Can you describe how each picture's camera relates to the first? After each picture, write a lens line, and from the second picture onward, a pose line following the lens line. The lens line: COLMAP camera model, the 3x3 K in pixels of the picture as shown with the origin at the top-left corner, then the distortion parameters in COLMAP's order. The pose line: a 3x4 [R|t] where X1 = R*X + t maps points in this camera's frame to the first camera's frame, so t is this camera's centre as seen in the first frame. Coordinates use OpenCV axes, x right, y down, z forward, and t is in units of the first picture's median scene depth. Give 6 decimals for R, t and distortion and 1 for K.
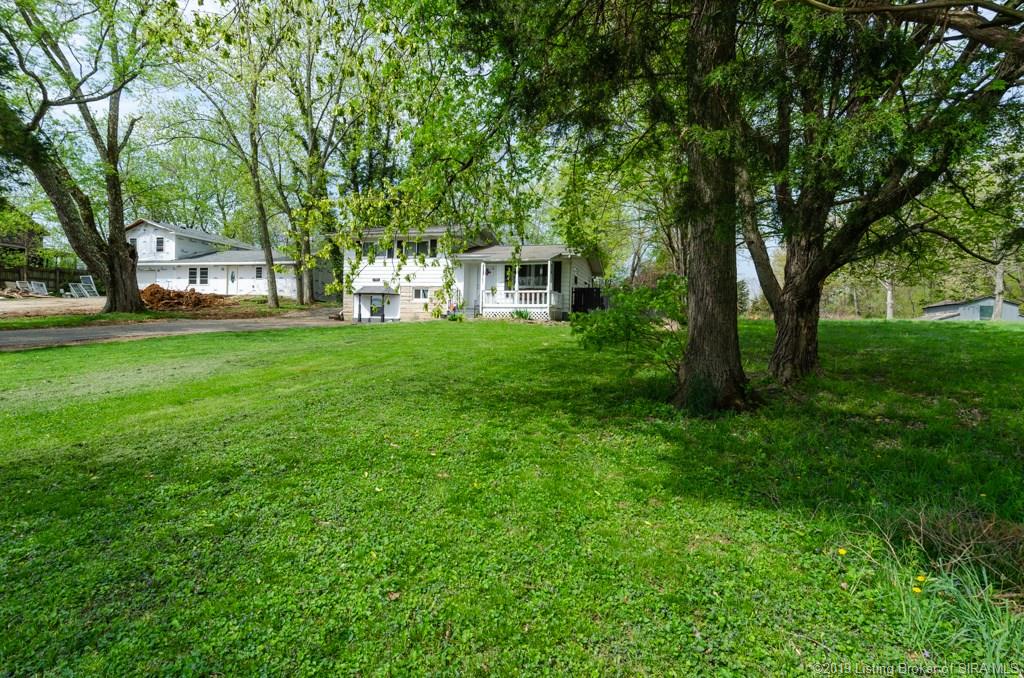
lens RADIAL K [[534.2, 0, 509.8], [0, 534.2, 336.9], [0, 0, 1]] dist [0.000458, -0.000893]
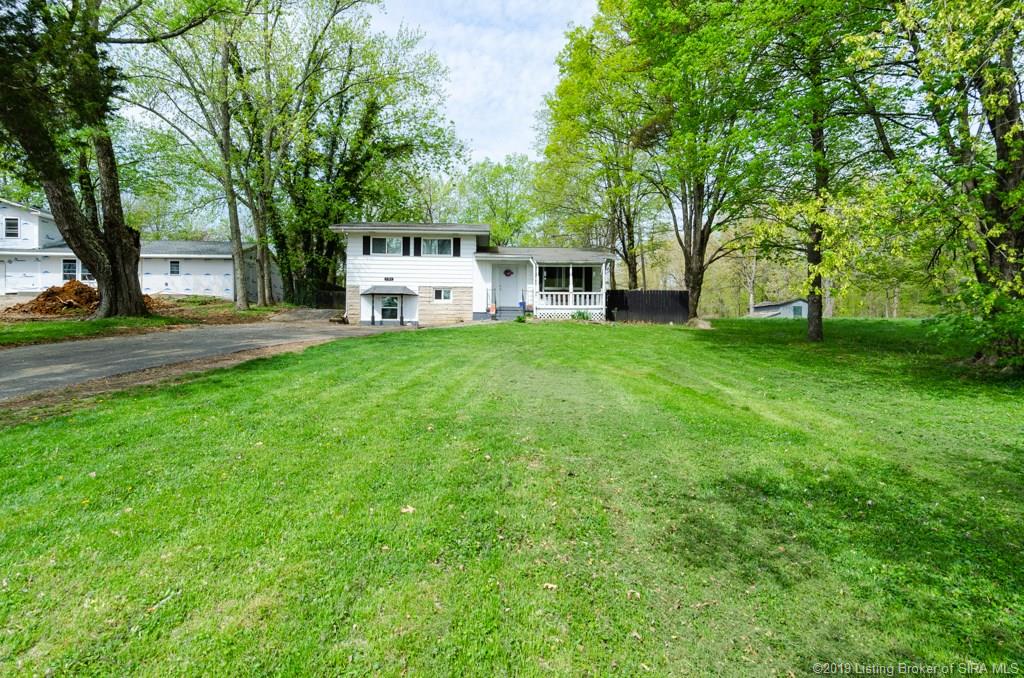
lens RADIAL K [[534.2, 0, 510.1], [0, 534.2, 336.6], [0, 0, 1]] dist [0.000458, -0.000893]
pose [[0.943709, -0.020057, 0.330168, -0.357214], [0.020645, 0.999785, 0.001726, -0.005057], [-0.330132, 0.005188, 0.943921, 0.063271]]
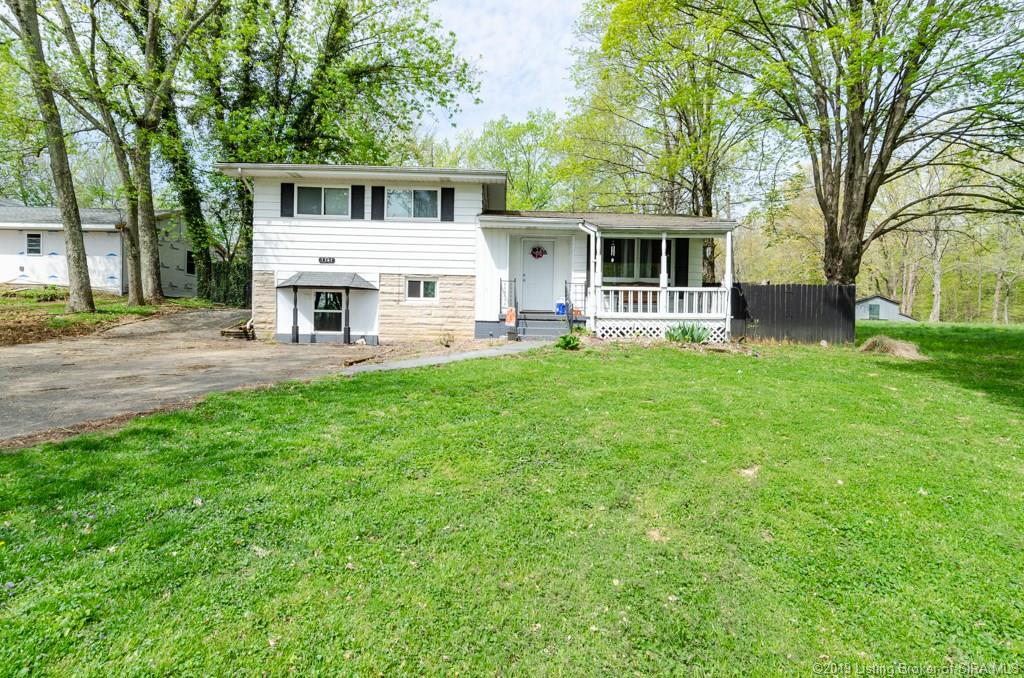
lens RADIAL K [[534.2, 0, 513.1], [0, 534.2, 339.1], [0, 0, 1]] dist [0.000458, -0.000893]
pose [[0.951247, -0.015905, 0.308021, -0.237874], [0.009992, 0.999735, 0.020762, -0.039350], [-0.308269, -0.016672, 0.951153, 0.448628]]
